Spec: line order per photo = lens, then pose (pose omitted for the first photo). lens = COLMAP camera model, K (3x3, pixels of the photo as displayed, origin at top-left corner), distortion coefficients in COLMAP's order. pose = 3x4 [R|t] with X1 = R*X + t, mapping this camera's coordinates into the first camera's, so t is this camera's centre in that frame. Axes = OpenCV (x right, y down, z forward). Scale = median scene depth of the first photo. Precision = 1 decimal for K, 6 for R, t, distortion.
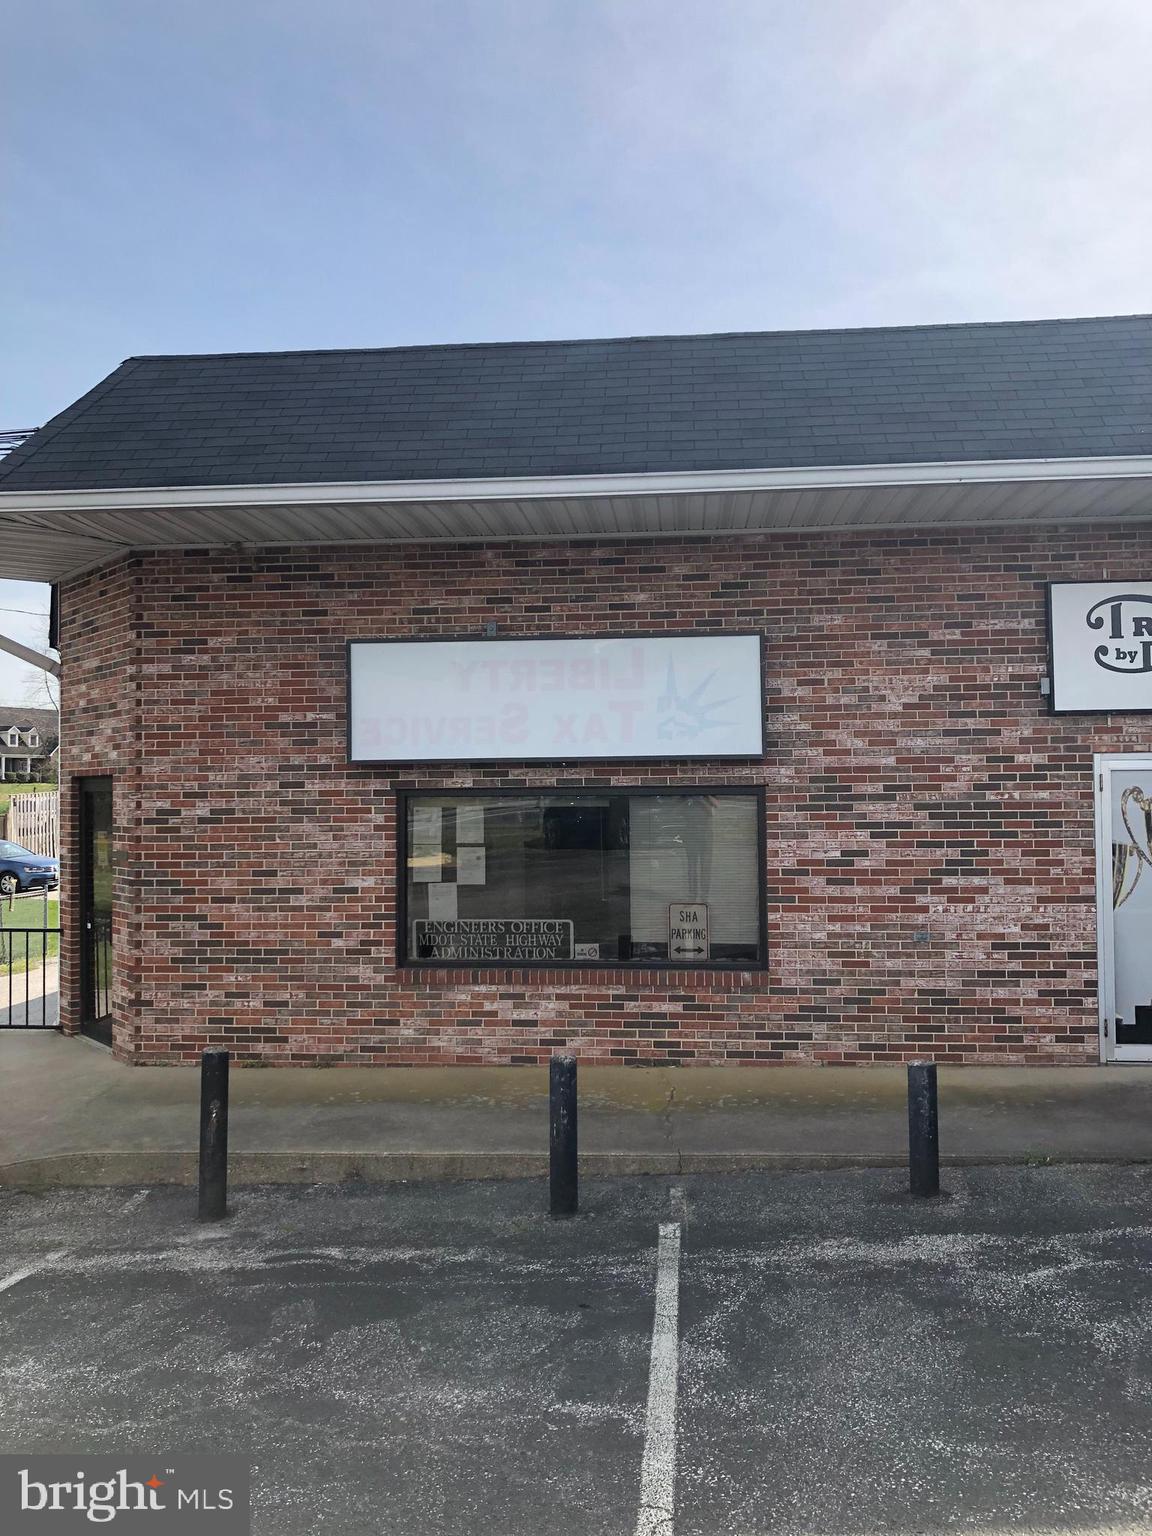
lens RADIAL K [[1265.6, 0, 589.3], [0, 1265.6, 762.6], [0, 0, 1]] dist [0.029692, -0.065634]
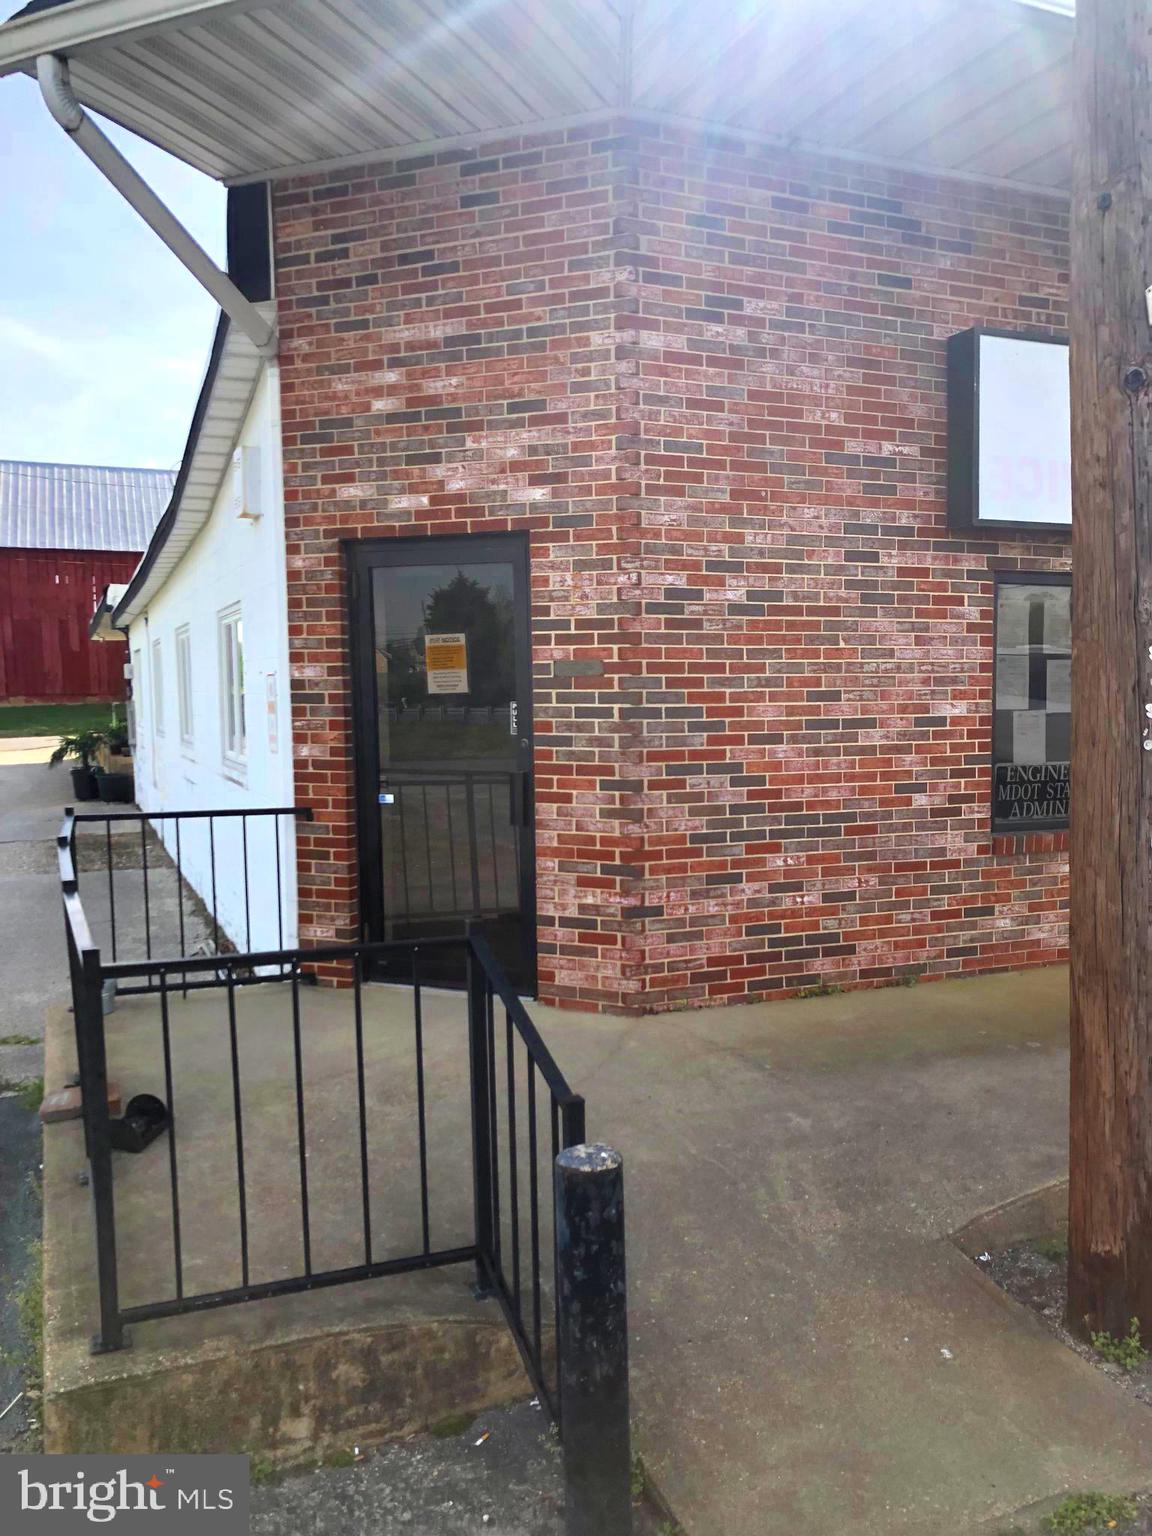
lens RADIAL K [[1265.6, 0, 547.6], [0, 1265.6, 806.7], [0, 0, 1]] dist [0.029692, -0.065634]
pose [[0.882590, -0.037242, 0.468667, -0.675434], [-0.017898, 0.993473, 0.112651, 0.073352], [-0.469803, -0.107812, 0.876163, 0.502661]]
